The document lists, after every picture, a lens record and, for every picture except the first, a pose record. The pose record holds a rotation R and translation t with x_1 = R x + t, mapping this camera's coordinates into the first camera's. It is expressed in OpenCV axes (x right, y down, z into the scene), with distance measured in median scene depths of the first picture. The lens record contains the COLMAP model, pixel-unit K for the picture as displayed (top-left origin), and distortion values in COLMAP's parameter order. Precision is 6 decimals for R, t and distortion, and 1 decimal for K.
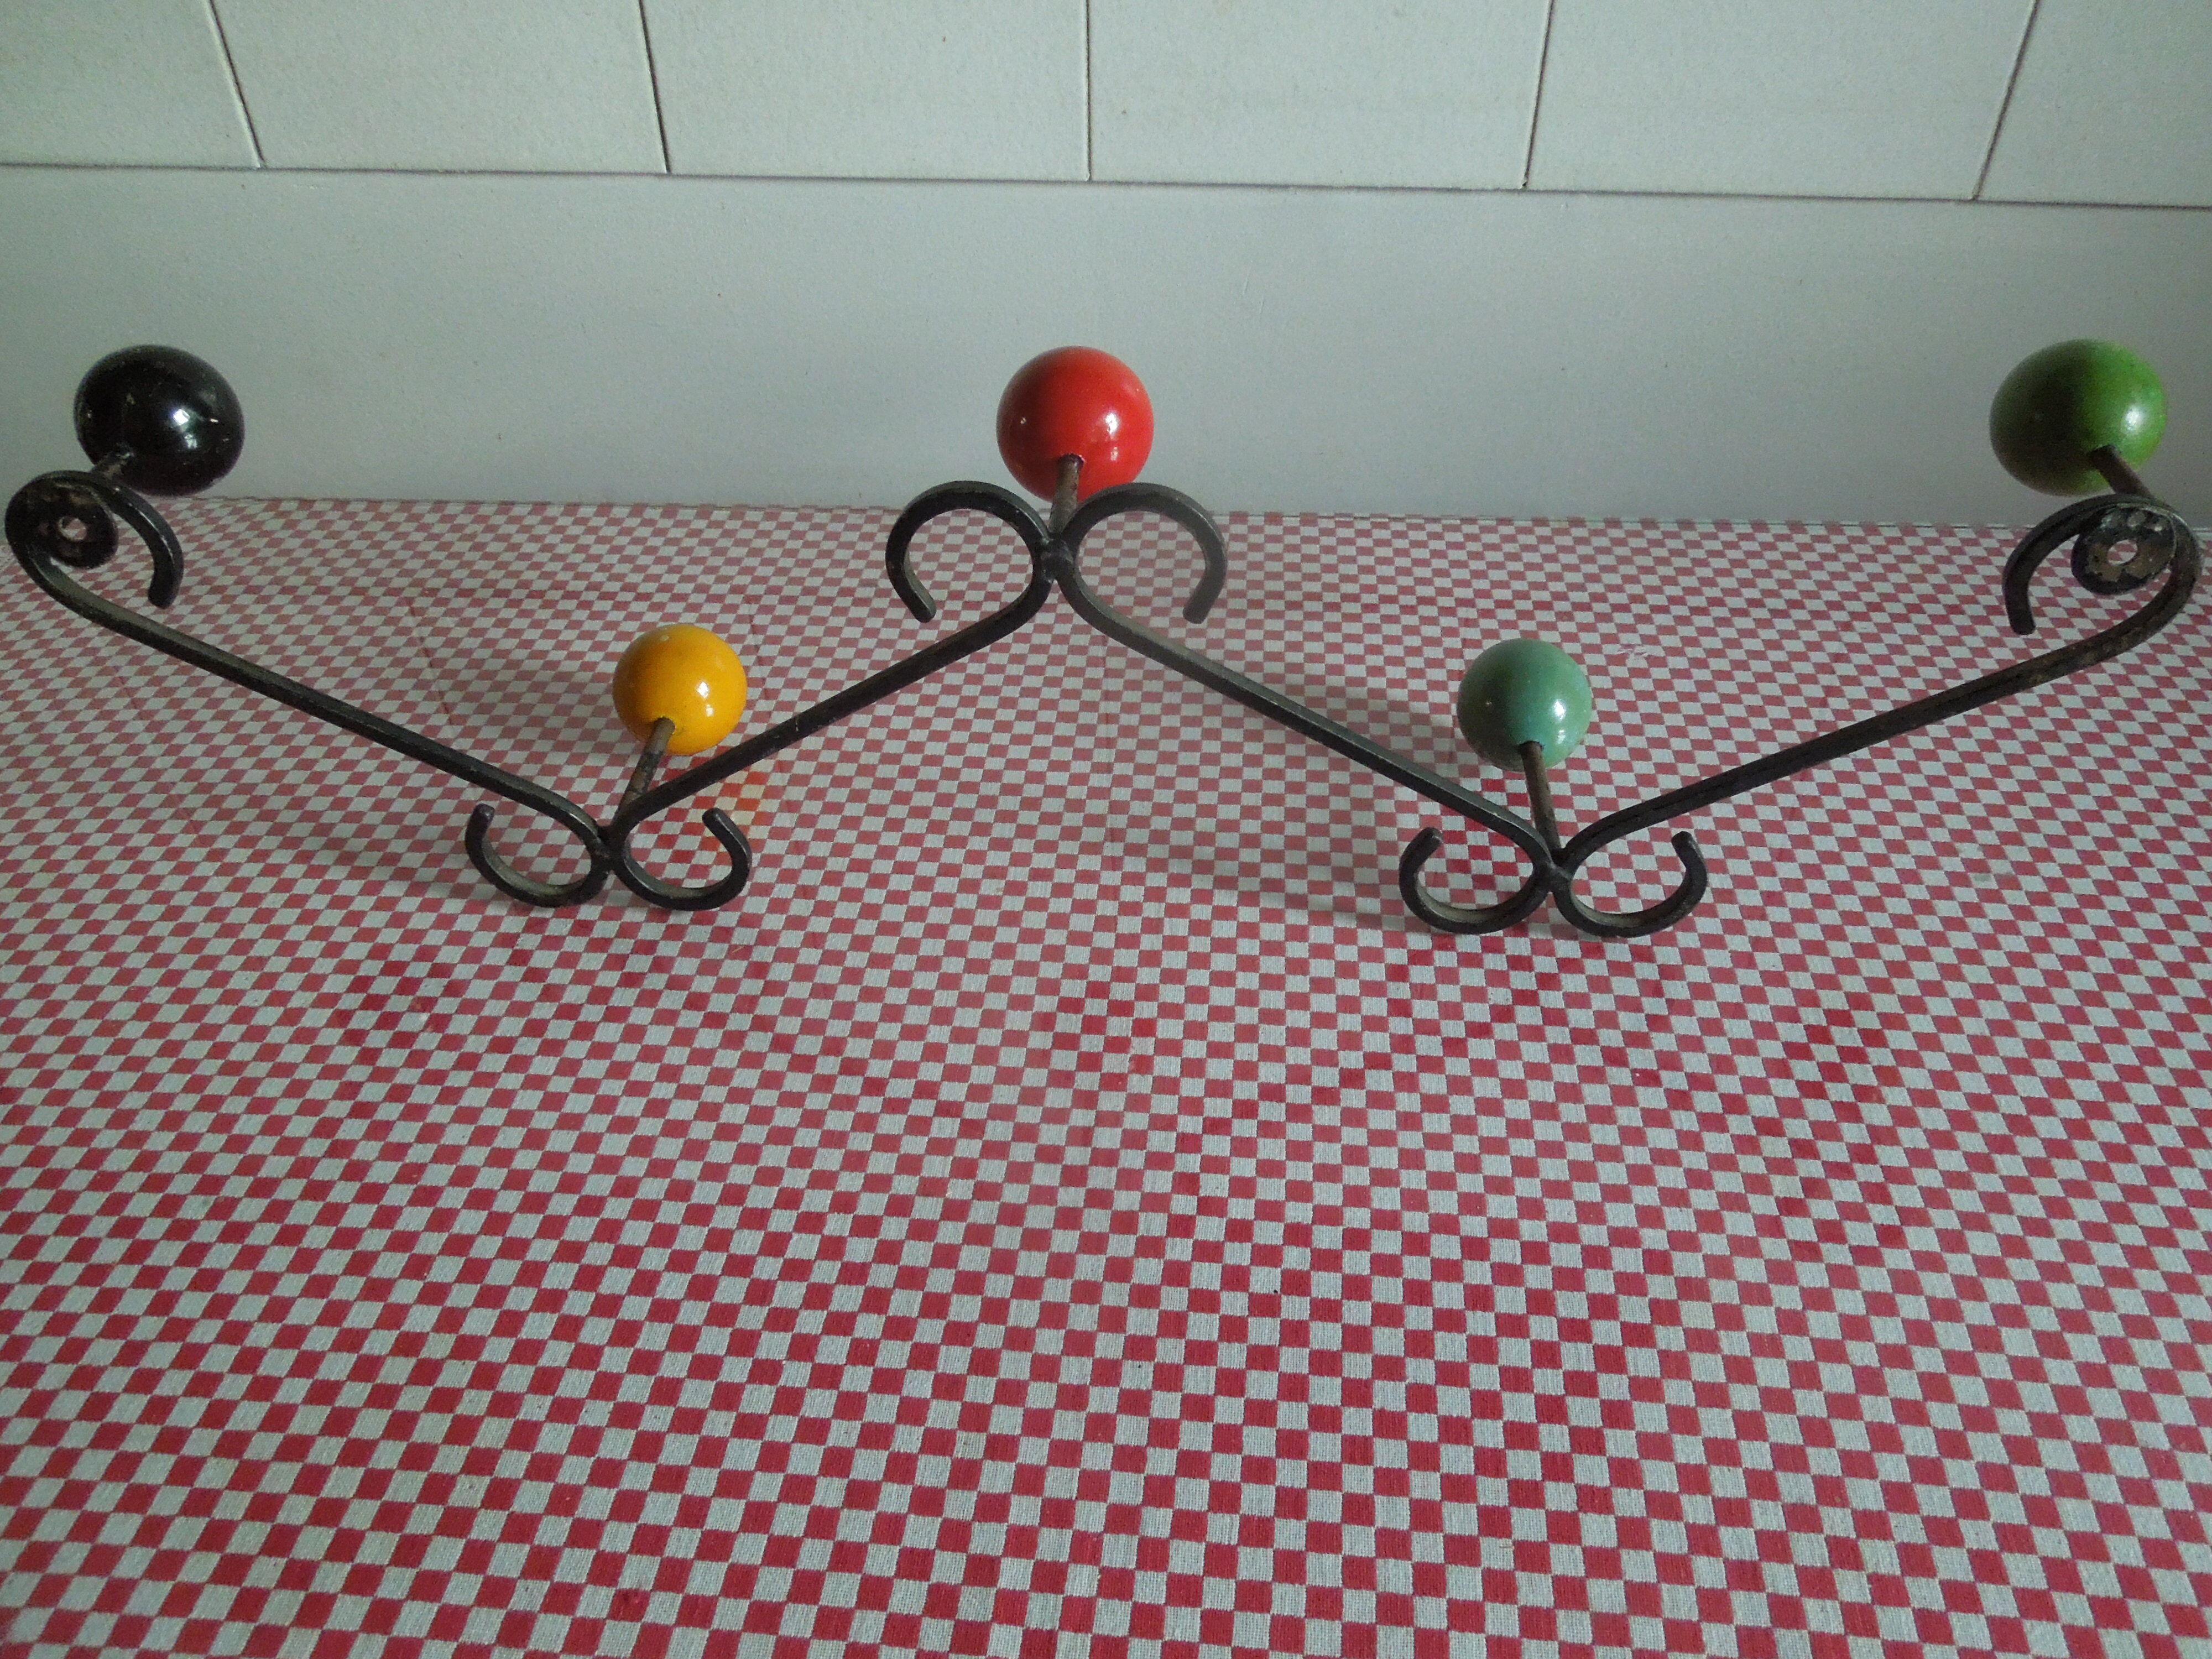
lens RADIAL K [[1603.8, 0, 1145.1], [0, 1603.8, 817.6], [0, 0, 1]] dist [-0.001610, -0.008703]
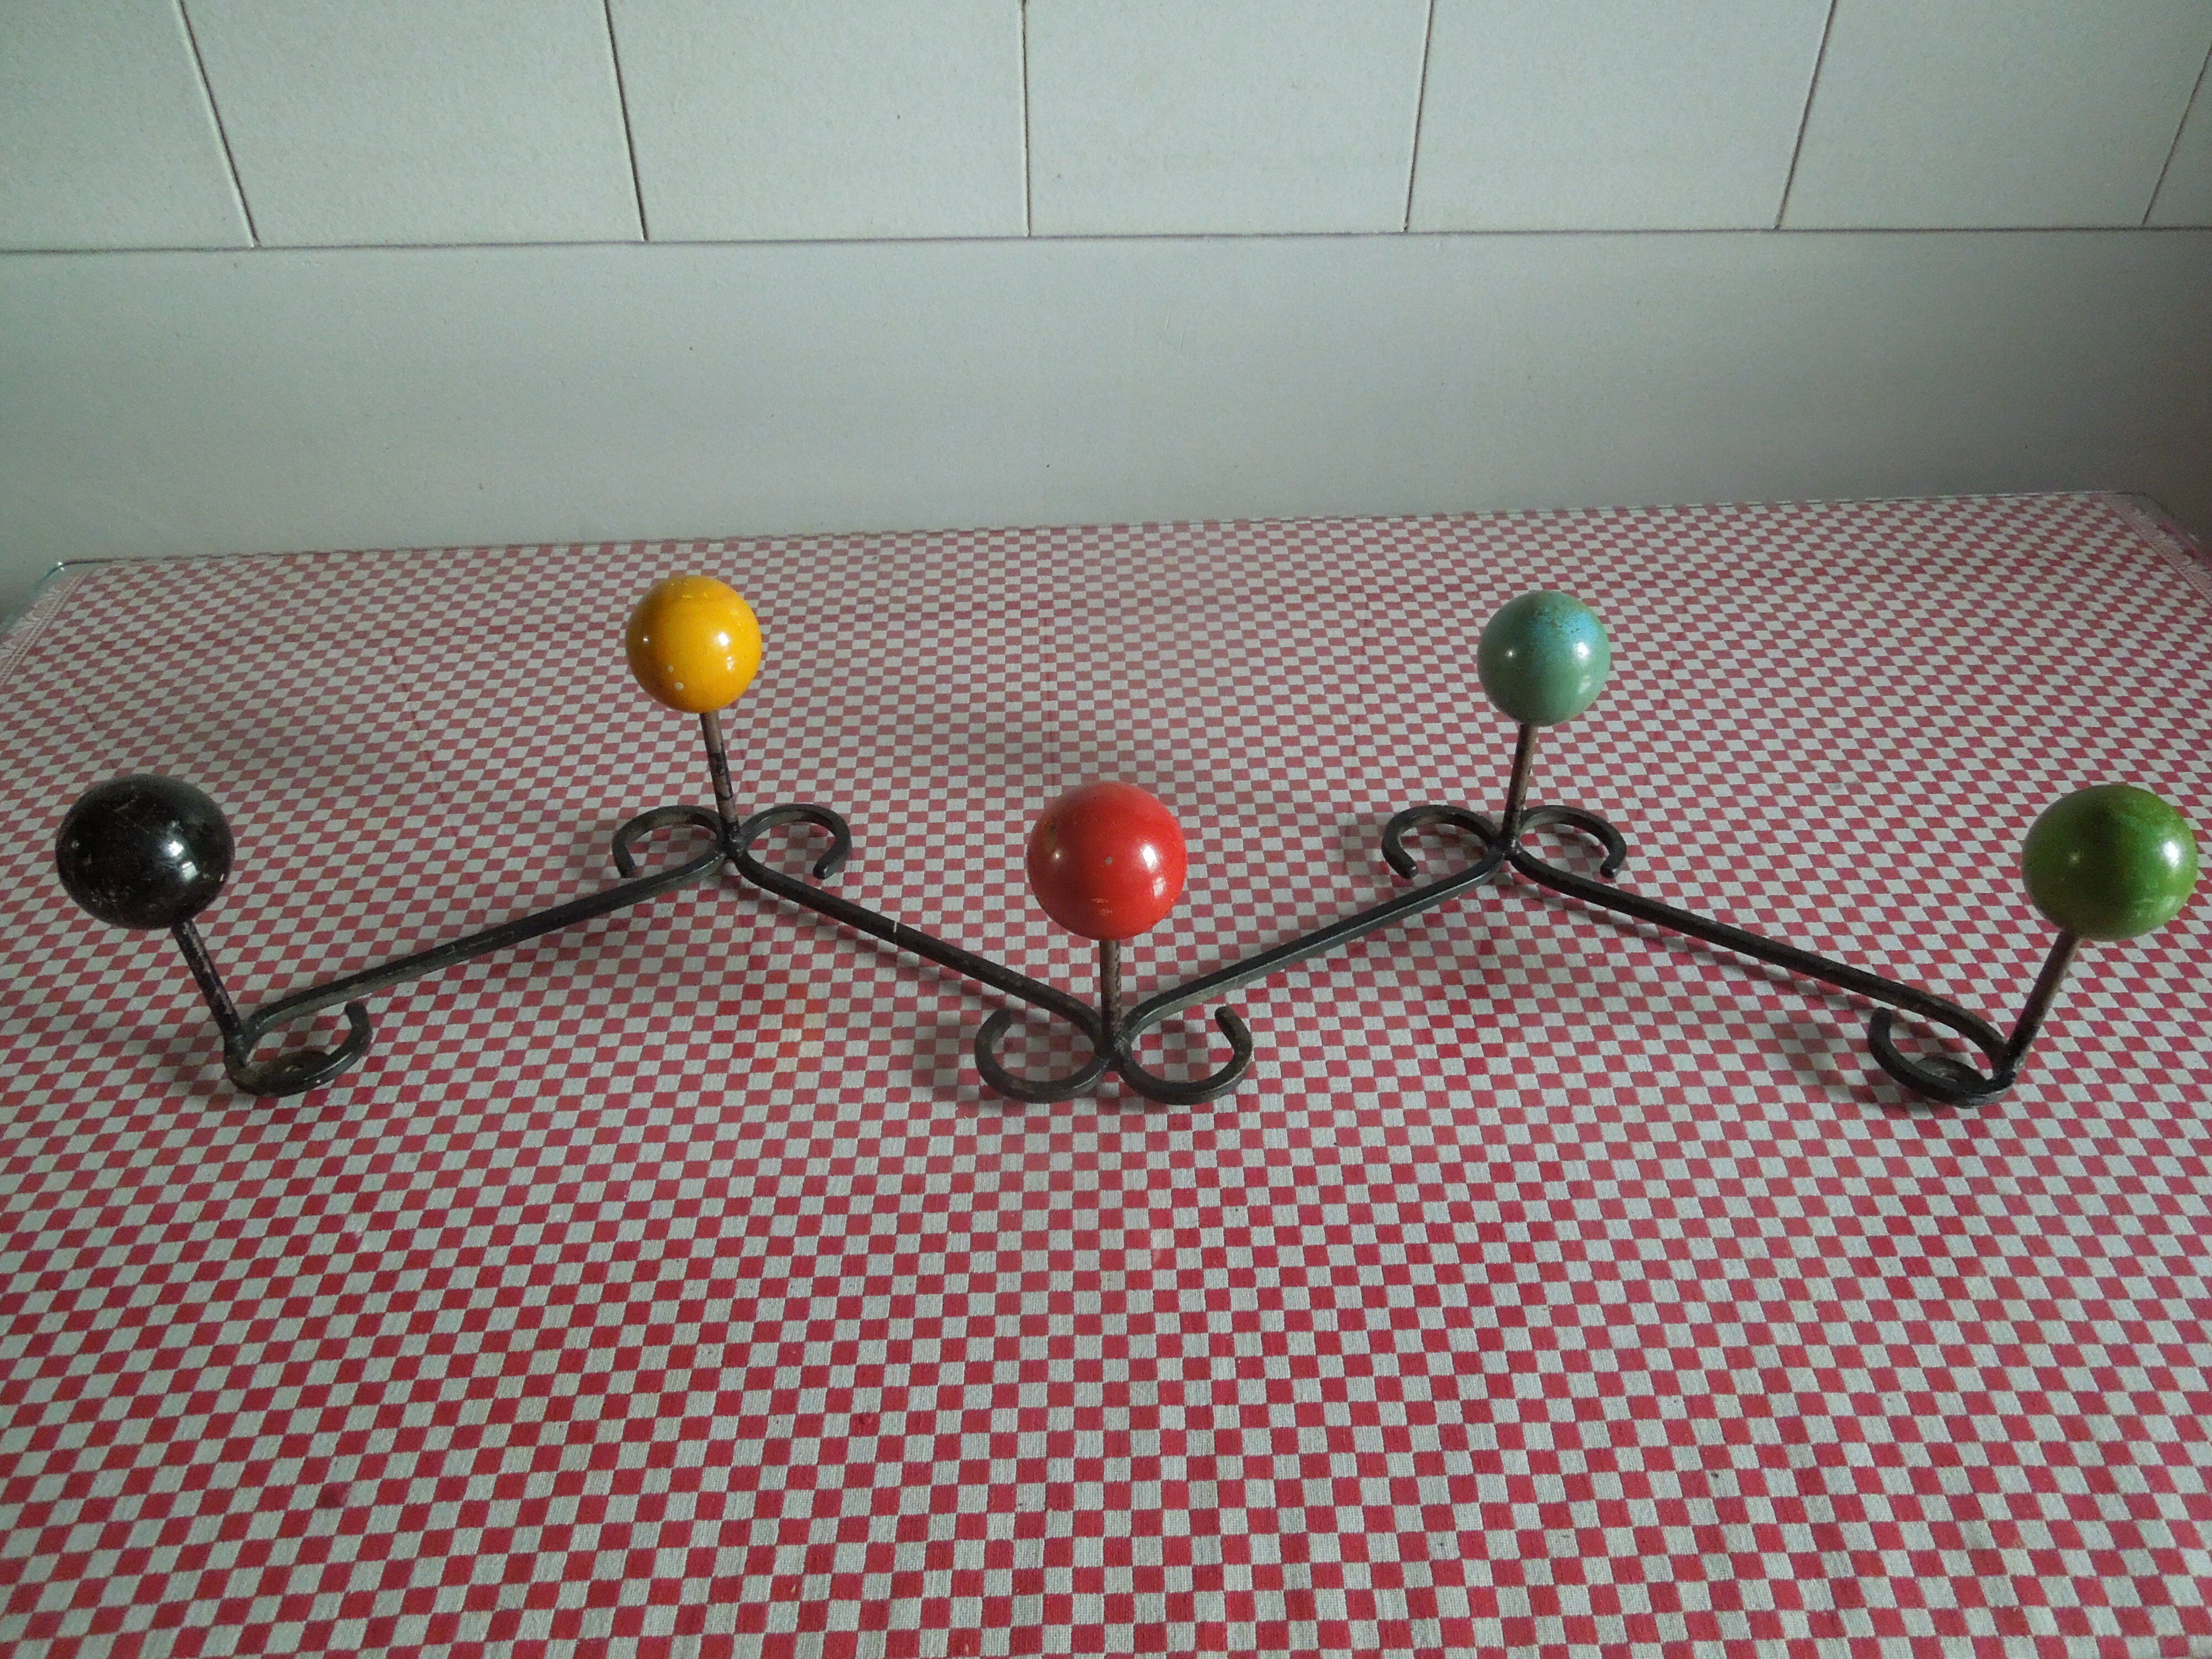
lens RADIAL K [[1603.8, 0, 1114.6], [0, 1603.8, 820.6], [0, 0, 1]] dist [-0.001610, -0.008703]
pose [[0.993194, -0.066936, 0.095316, -0.109280], [0.067231, 0.997737, 0.000112, 0.018748], [-0.095108, 0.006297, 0.995447, -0.130610]]
